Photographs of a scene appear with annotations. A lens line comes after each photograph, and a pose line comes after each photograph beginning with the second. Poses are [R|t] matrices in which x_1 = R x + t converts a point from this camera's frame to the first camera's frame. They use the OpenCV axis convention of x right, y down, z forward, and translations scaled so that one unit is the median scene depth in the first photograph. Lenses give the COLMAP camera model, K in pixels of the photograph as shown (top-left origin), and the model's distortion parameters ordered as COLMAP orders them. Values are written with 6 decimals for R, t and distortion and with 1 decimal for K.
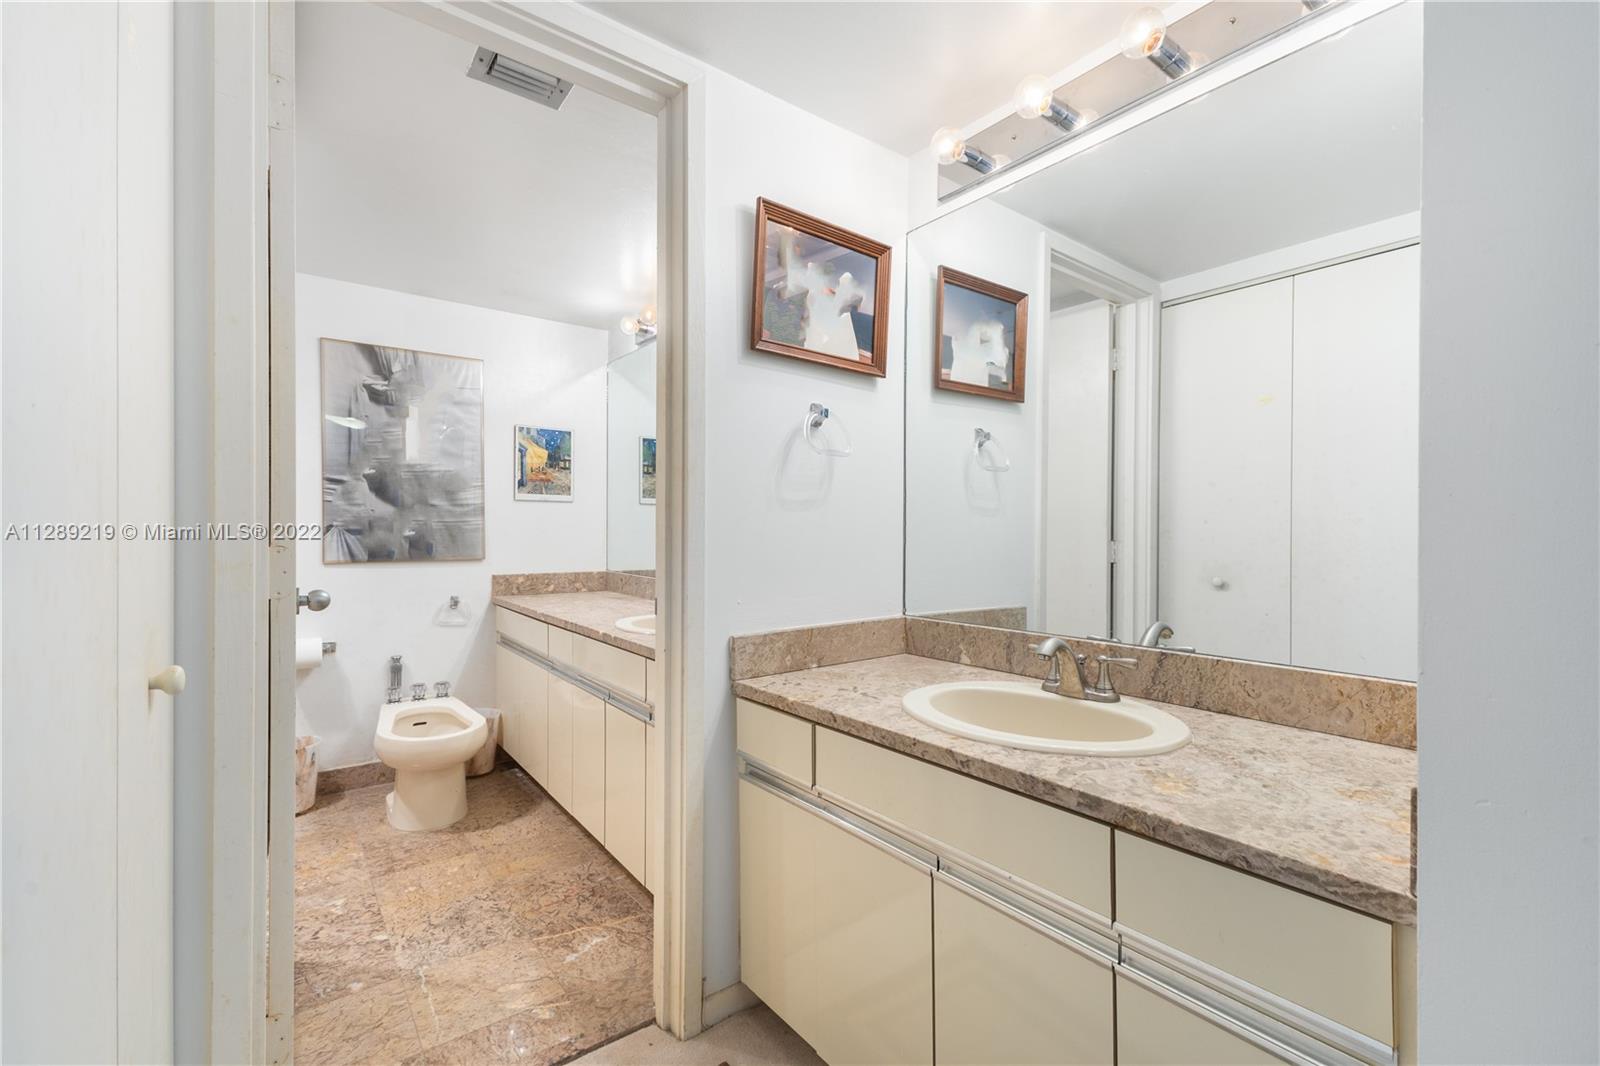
lens RADIAL K [[730.3, 0, 801.9], [0, 730.3, 537.6], [0, 0, 1]] dist [0.016583, -0.000888]
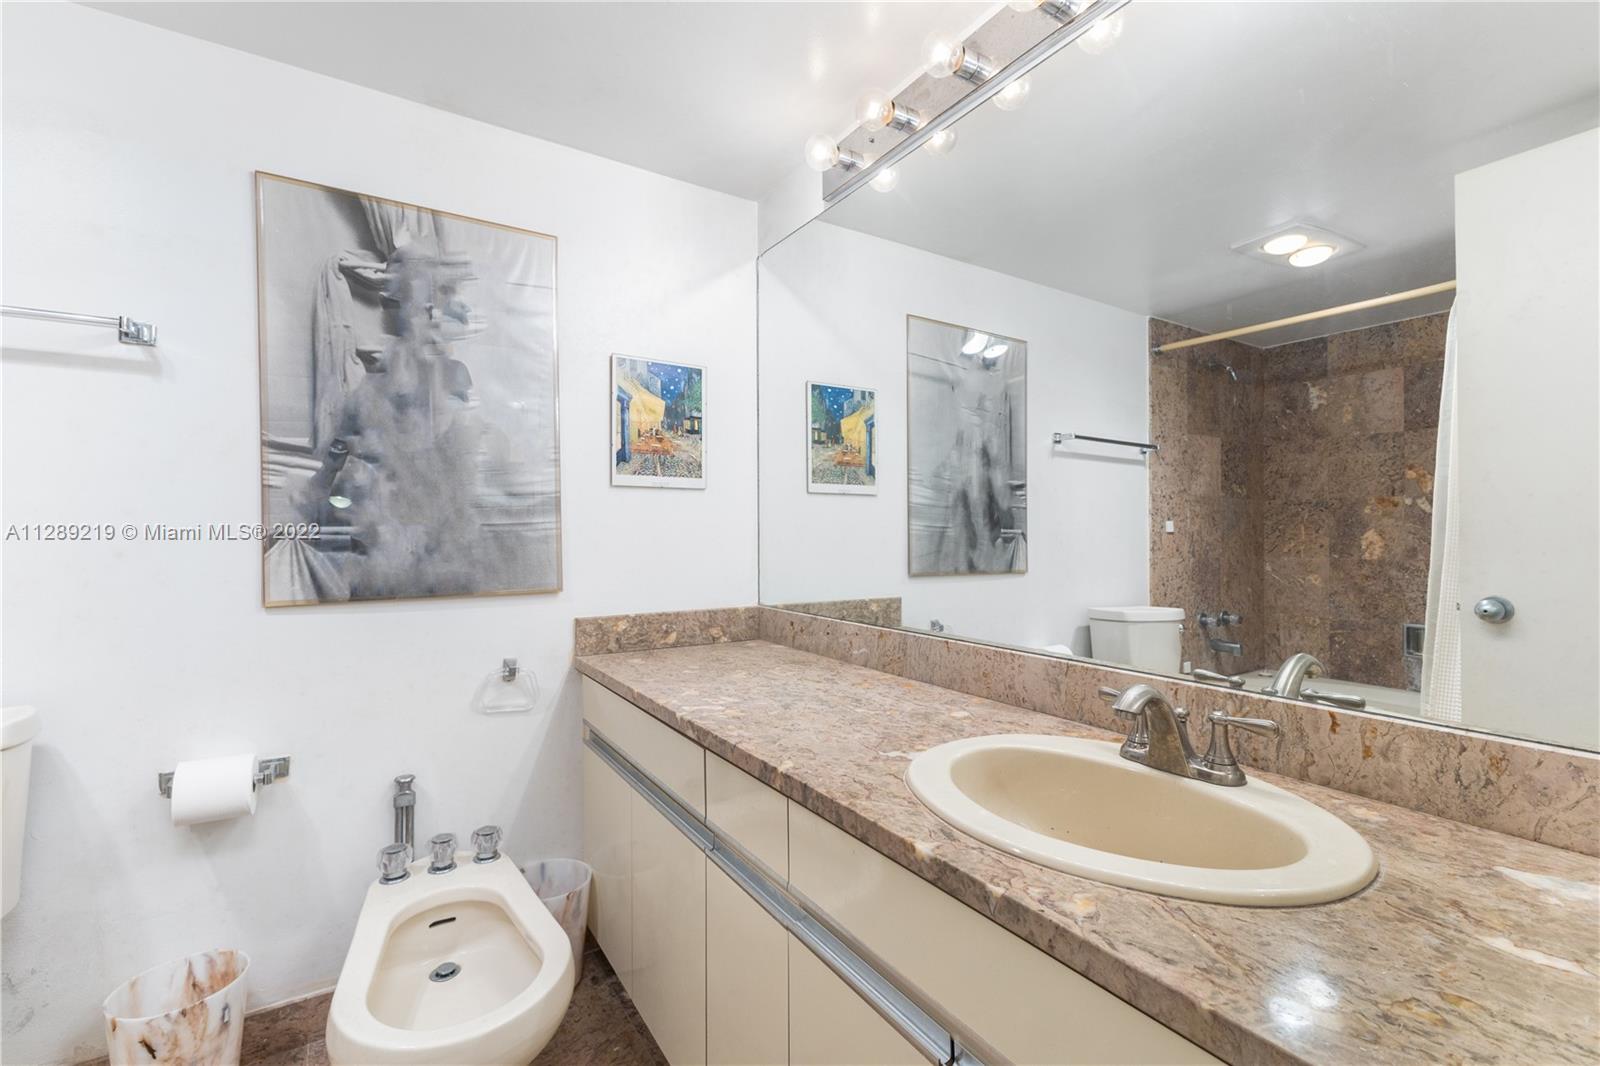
lens RADIAL K [[730.3, 0, 801.9], [0, 730.3, 537.6], [0, 0, 1]] dist [0.016583, -0.000888]
pose [[0.997525, -0.008187, -0.069838, -0.210893], [0.007851, 0.999956, -0.005090, -0.007033], [0.069877, 0.004530, 0.997545, 0.455418]]
